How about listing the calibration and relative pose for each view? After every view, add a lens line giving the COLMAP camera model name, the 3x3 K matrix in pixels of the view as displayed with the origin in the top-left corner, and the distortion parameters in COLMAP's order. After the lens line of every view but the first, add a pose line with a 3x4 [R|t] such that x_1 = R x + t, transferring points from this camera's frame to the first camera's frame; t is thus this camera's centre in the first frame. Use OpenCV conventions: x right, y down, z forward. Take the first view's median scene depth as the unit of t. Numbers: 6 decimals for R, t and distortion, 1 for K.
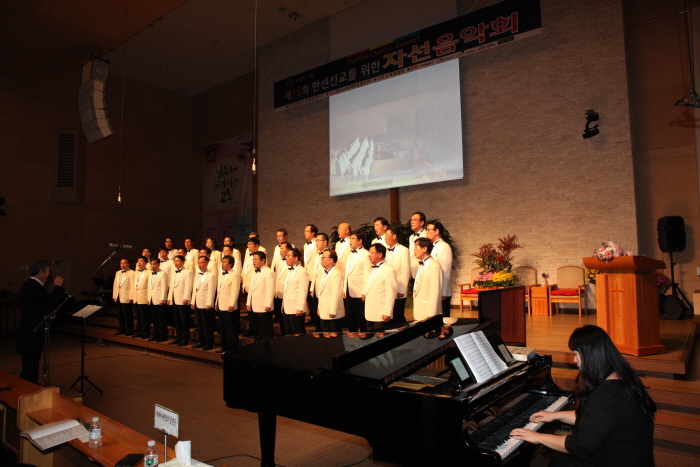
lens RADIAL K [[483.1, 0, 350.0], [0, 483.1, 233.5], [0, 0, 1]] dist [-0.102319, 0.075719]
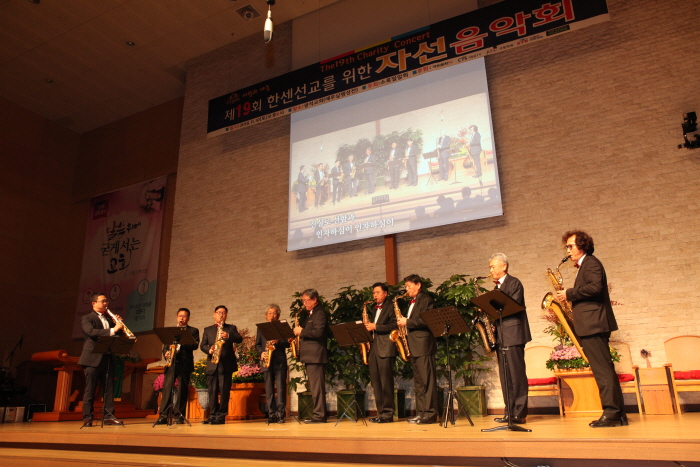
lens RADIAL K [[535.9, 0, 350.0], [0, 535.9, 233.5], [0, 0, 1]] dist [-0.093380, 0.084199]
pose [[0.981246, 0.054276, 0.184959, -0.117541], [-0.008948, 0.971330, -0.237565, 0.093887], [-0.192550, 0.231455, 0.953600, 0.320997]]
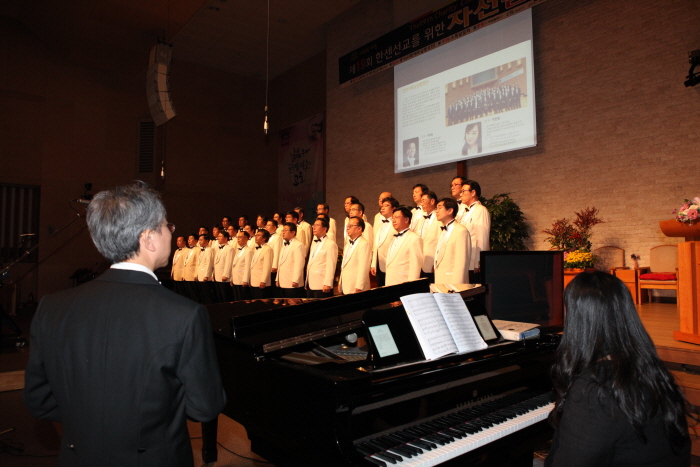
lens RADIAL K [[483.1, 0, 350.0], [0, 483.1, 233.5], [0, 0, 1]] dist [-0.102319, 0.075719]
pose [[0.978351, 0.000646, -0.206949, 0.082293], [0.002762, 0.999865, 0.016177, 0.029686], [0.206932, -0.016398, 0.978218, 0.079894]]
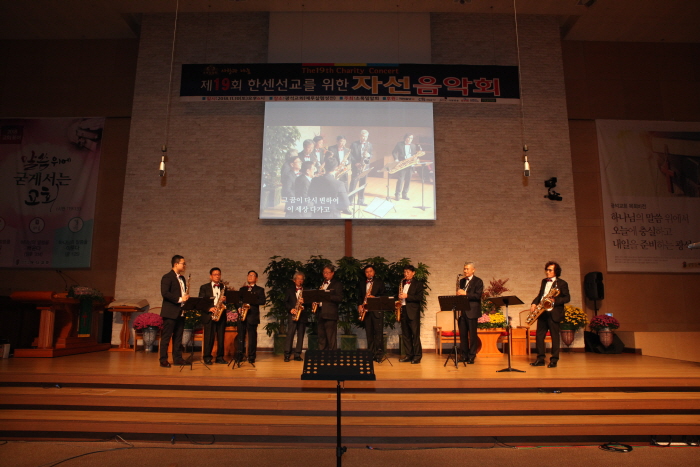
lens RADIAL K [[483.1, 0, 350.0], [0, 483.1, 233.5], [0, 0, 1]] dist [-0.102319, 0.075719]
pose [[0.783319, 0.126997, 0.608508, -0.509175], [-0.062515, 0.990039, -0.126150, 0.051243], [-0.618468, 0.060775, 0.783456, 0.327300]]
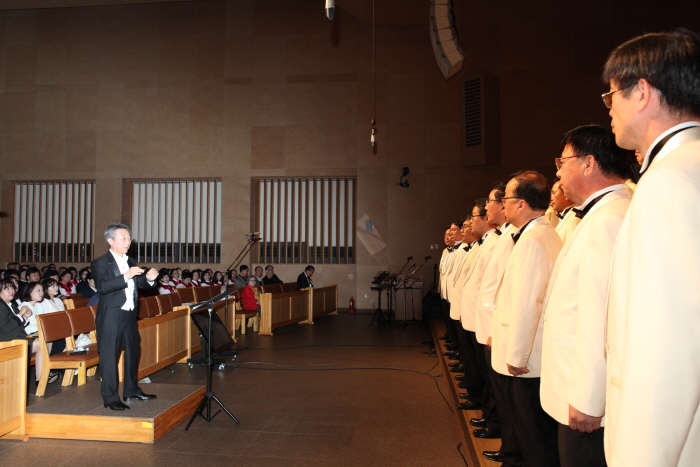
lens RADIAL K [[582.3, 0, 350.0], [0, 582.3, 233.5], [0, 0, 1]] dist [-0.087751, 0.101476]
pose [[0.536538, -0.017034, -0.843704, 0.148359], [0.048358, 0.998774, 0.010588, 0.038919], [0.842490, -0.046481, 0.536704, 0.411358]]
